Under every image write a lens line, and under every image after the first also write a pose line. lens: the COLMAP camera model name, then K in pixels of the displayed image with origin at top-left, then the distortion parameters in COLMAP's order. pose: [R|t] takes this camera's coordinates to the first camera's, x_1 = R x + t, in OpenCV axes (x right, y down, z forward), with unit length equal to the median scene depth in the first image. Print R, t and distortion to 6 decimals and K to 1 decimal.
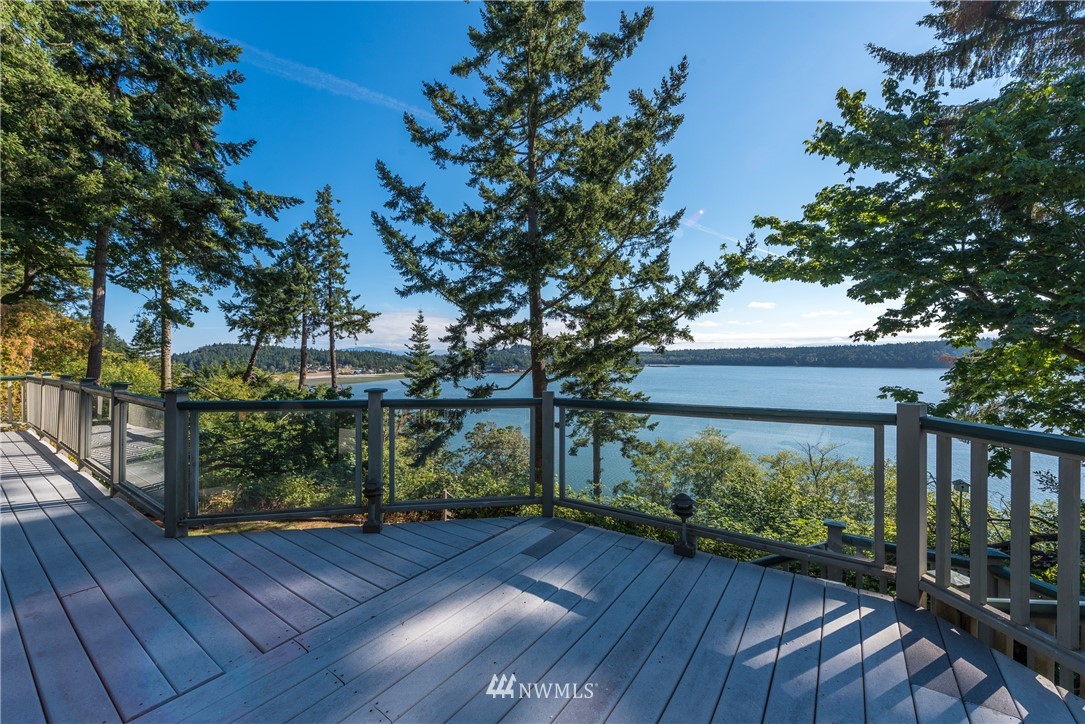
lens RADIAL K [[428.7, 0, 542.5], [0, 428.7, 362.0], [0, 0, 1]] dist [0.000727, 0.000185]
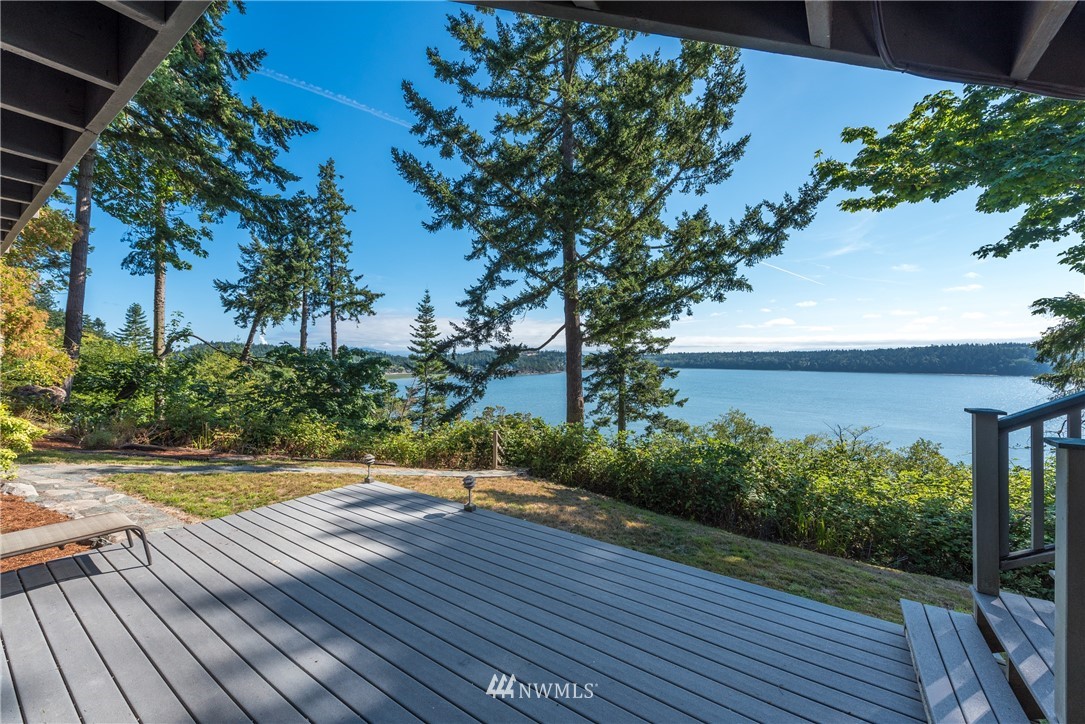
lens RADIAL K [[428.7, 0, 542.5], [0, 428.7, 362.0], [0, 0, 1]] dist [0.000727, 0.000185]
pose [[0.999879, 0.009264, 0.012490, -0.058823], [-0.009211, 0.999948, -0.004264, 0.066969], [-0.012529, 0.004149, 0.999913, 0.063393]]
